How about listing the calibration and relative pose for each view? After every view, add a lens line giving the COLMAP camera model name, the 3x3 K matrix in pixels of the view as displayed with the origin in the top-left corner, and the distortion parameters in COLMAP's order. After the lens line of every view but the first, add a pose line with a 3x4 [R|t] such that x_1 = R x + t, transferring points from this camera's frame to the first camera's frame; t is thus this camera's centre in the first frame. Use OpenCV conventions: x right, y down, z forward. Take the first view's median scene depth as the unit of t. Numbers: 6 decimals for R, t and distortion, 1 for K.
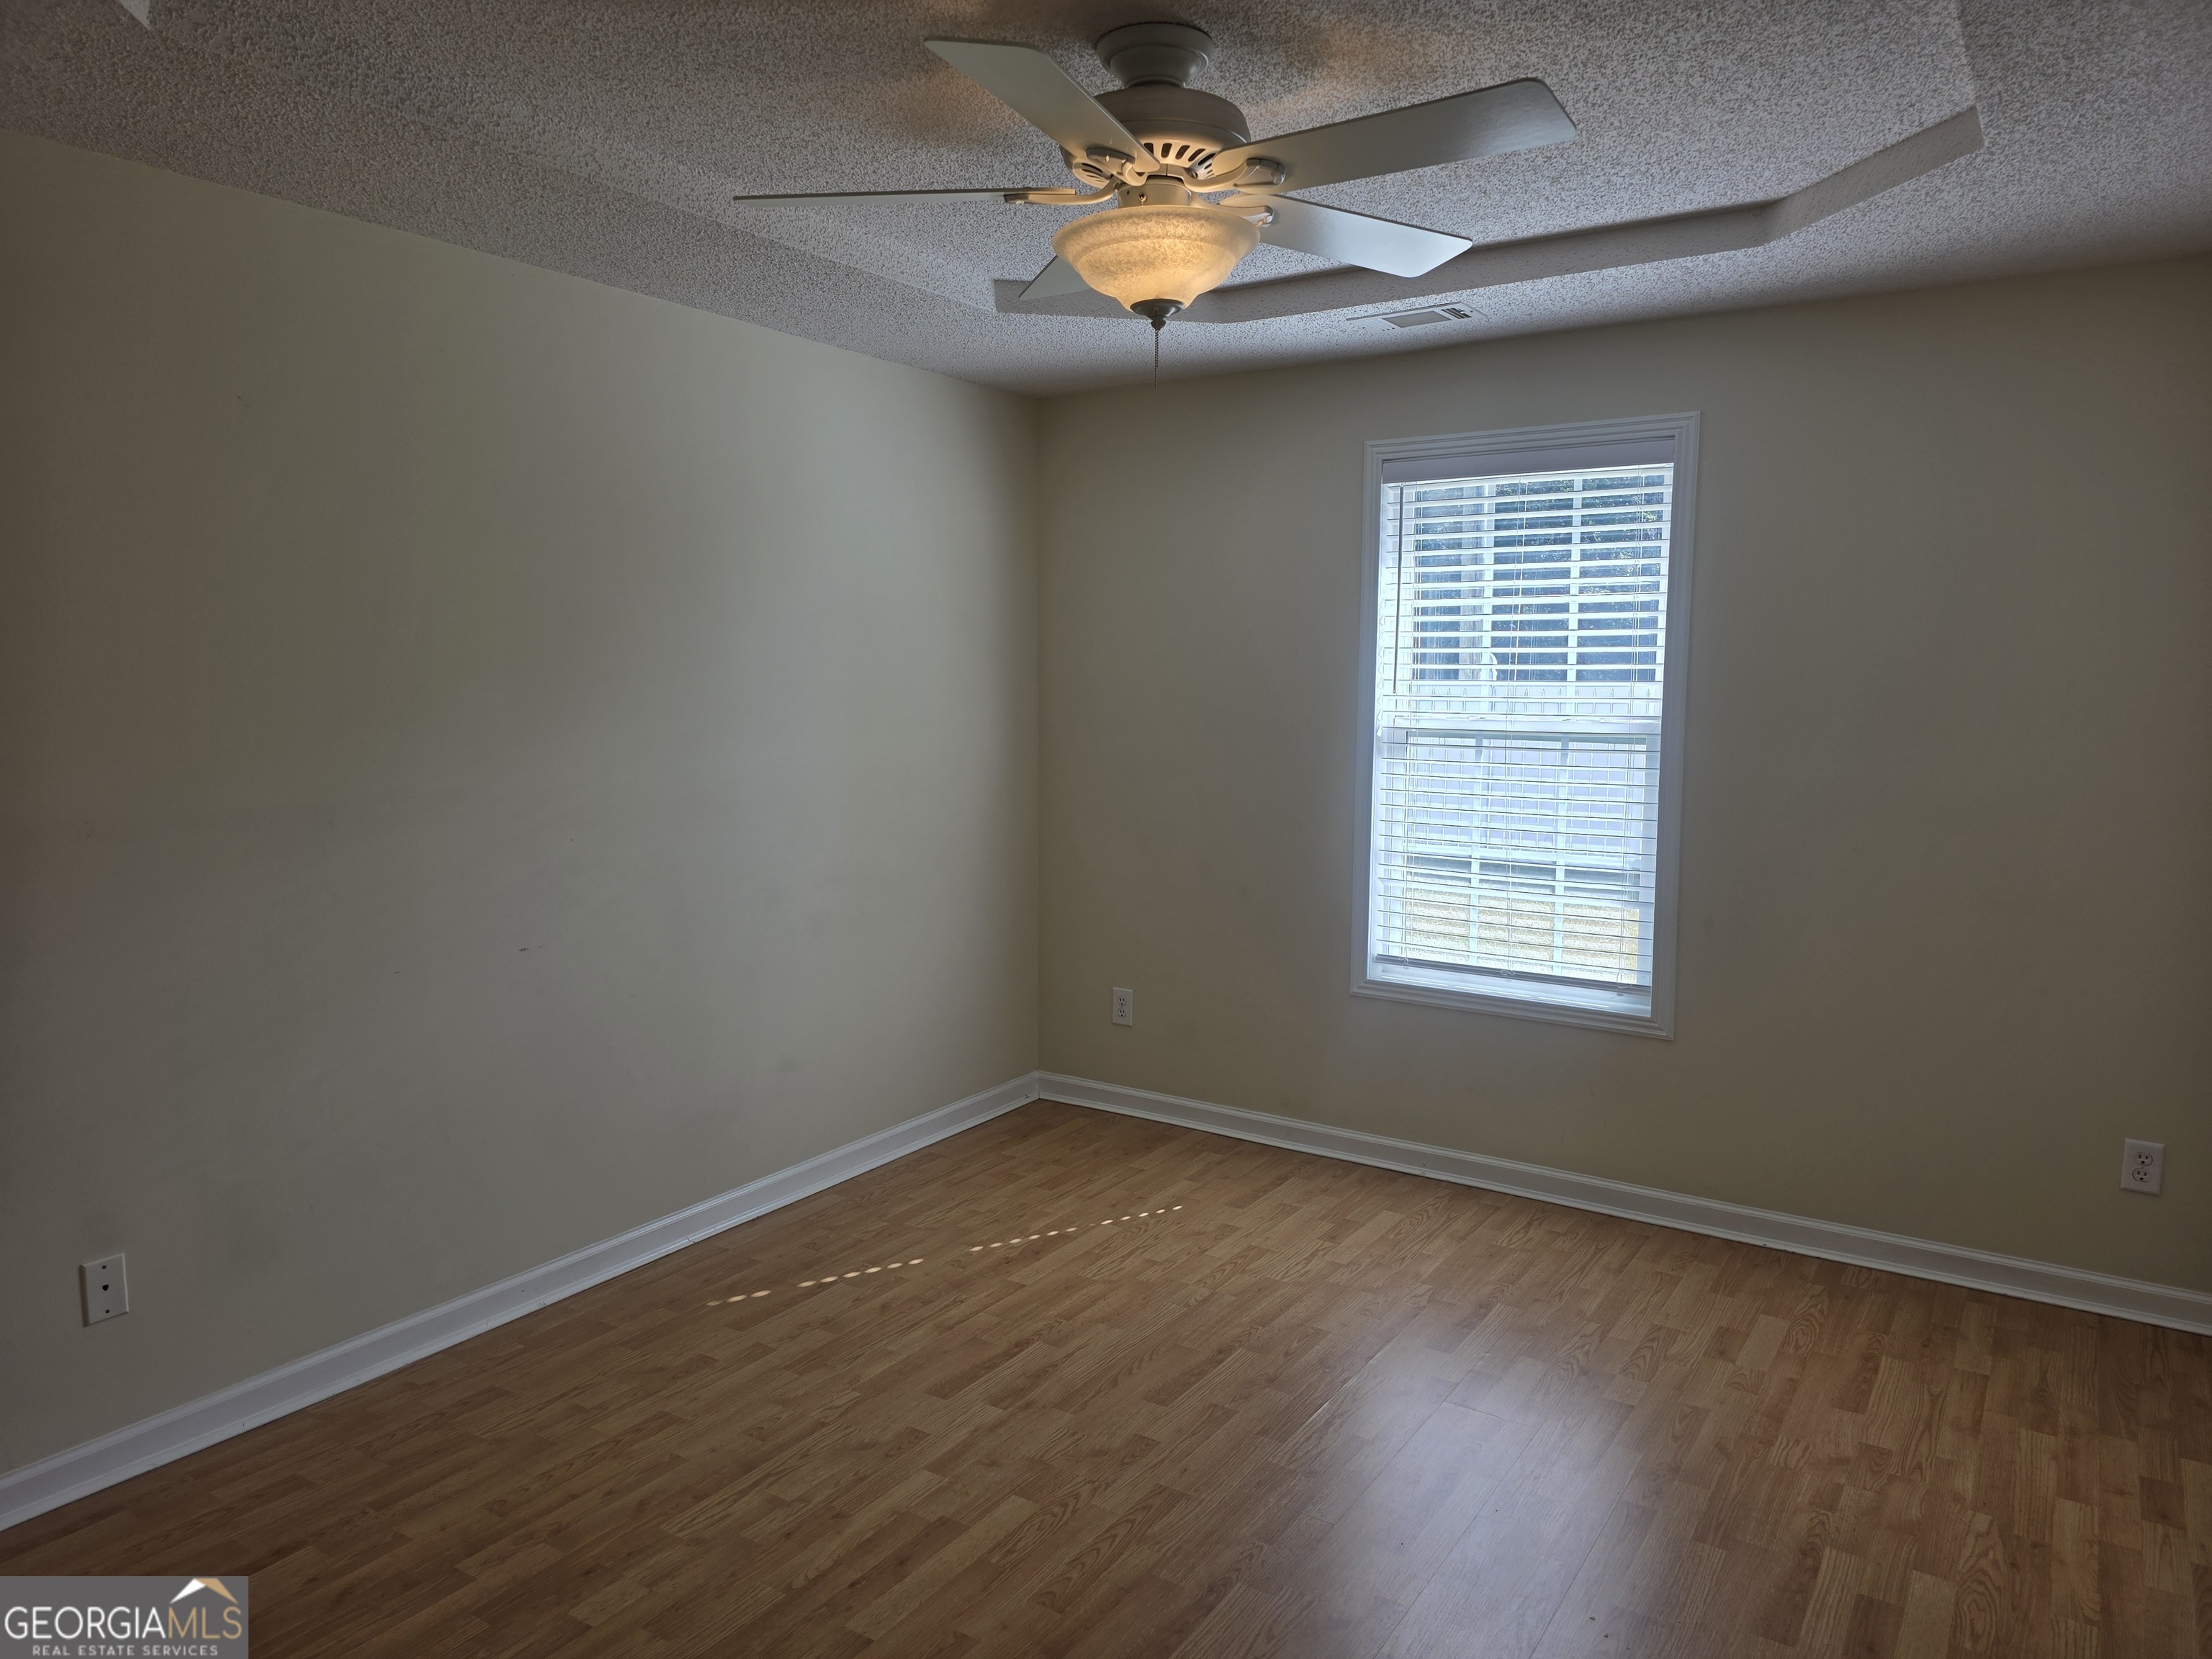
lens RADIAL K [[1490.2, 0, 1098.4], [0, 1490.2, 847.4], [0, 0, 1]] dist [0.071523, -0.064664]
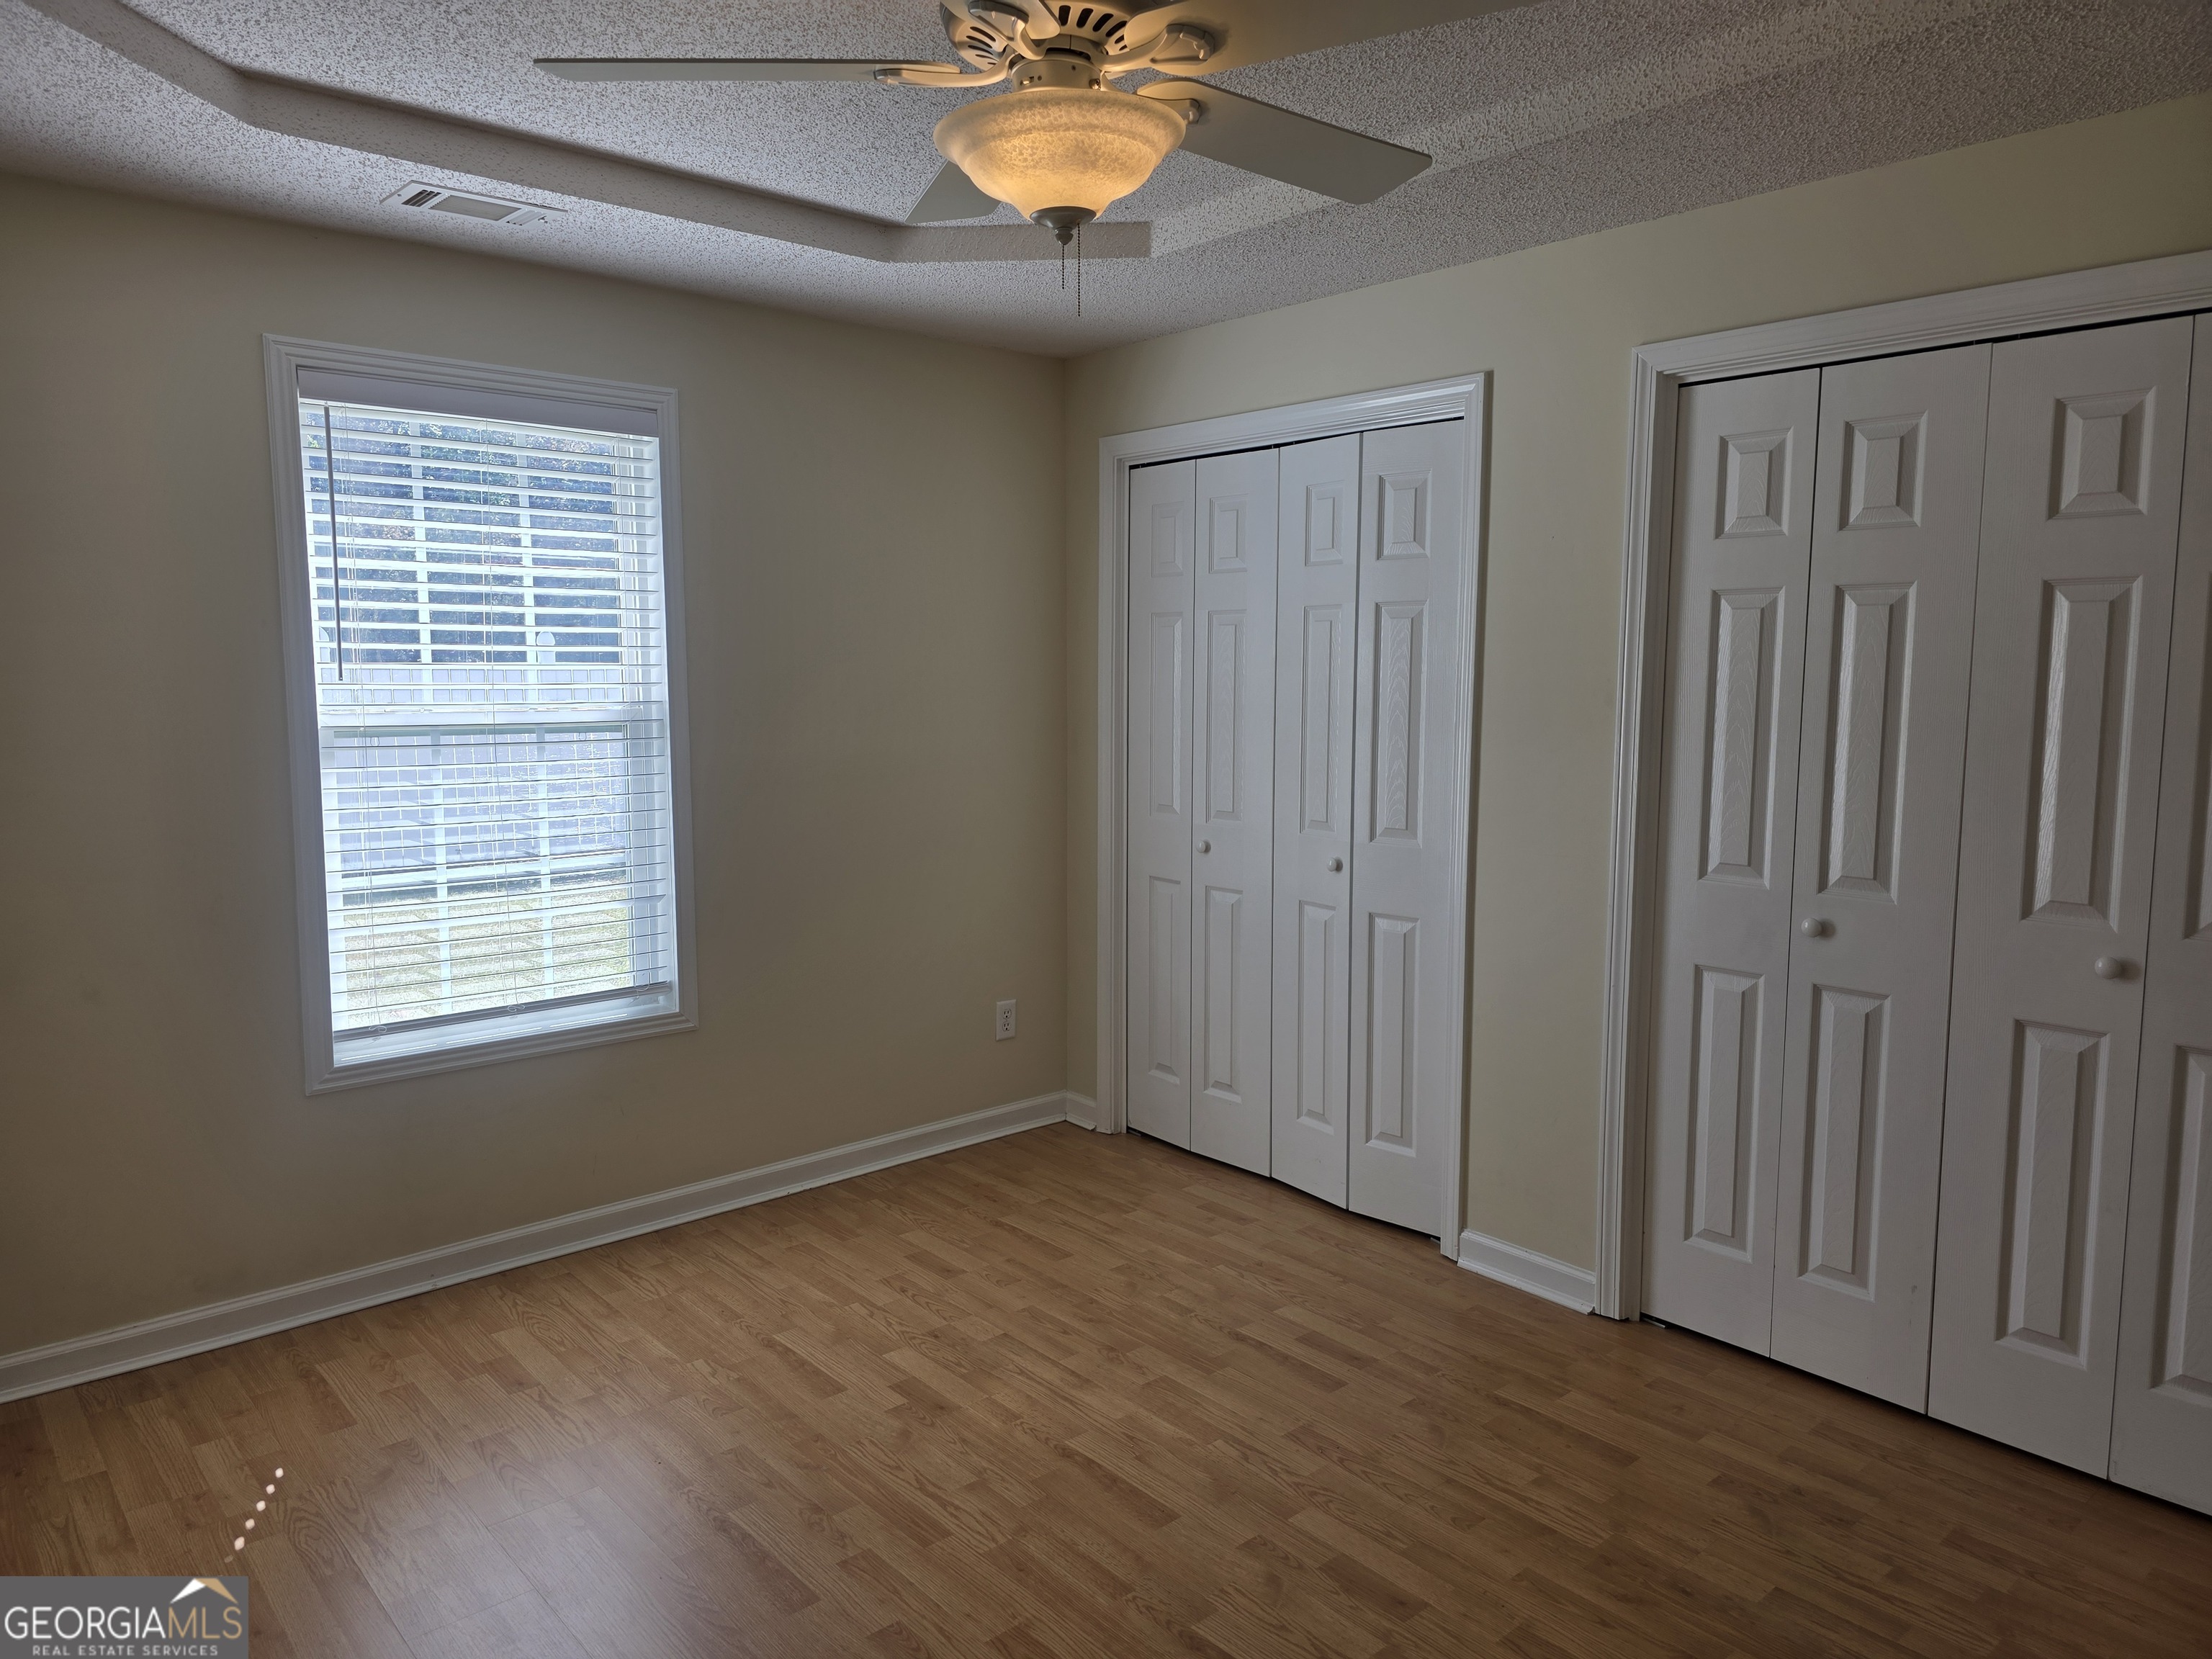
lens RADIAL K [[1490.2, 0, 1096.8], [0, 1490.2, 834.2], [0, 0, 1]] dist [0.071523, -0.064664]
pose [[0.261643, -0.117693, 0.957962, -0.483604], [0.111639, 0.989566, 0.091085, -0.059127], [-0.958686, 0.083114, 0.272052, 0.480351]]
